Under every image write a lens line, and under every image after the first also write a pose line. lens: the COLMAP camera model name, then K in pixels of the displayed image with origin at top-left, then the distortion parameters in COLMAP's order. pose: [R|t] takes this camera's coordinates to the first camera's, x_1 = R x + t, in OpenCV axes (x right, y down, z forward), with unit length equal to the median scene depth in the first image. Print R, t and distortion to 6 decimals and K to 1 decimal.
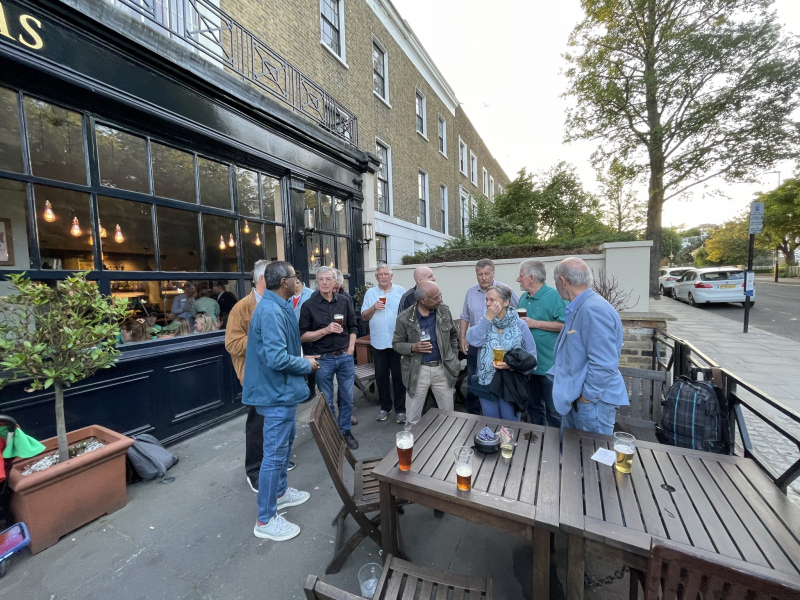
lens RADIAL K [[323.9, 0, 399.4], [0, 323.9, 300.6], [0, 0, 1]] dist [-0.002758, 0.000198]
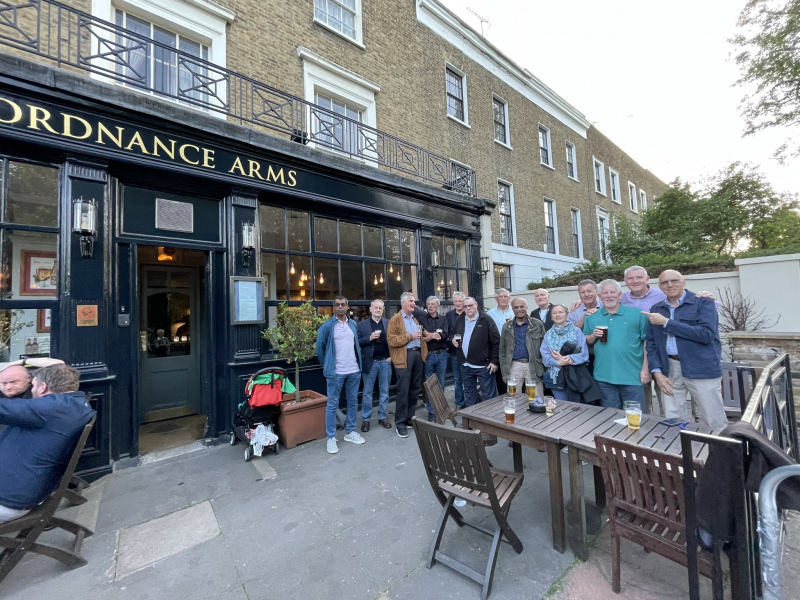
lens RADIAL K [[323.9, 0, 400.7], [0, 323.9, 297.3], [0, 0, 1]] dist [-0.002758, 0.000198]
pose [[0.918099, -0.030629, -0.395166, 0.069264], [-0.010167, 0.994862, -0.100733, 0.023268], [0.396221, 0.096500, 0.913070, -0.151401]]
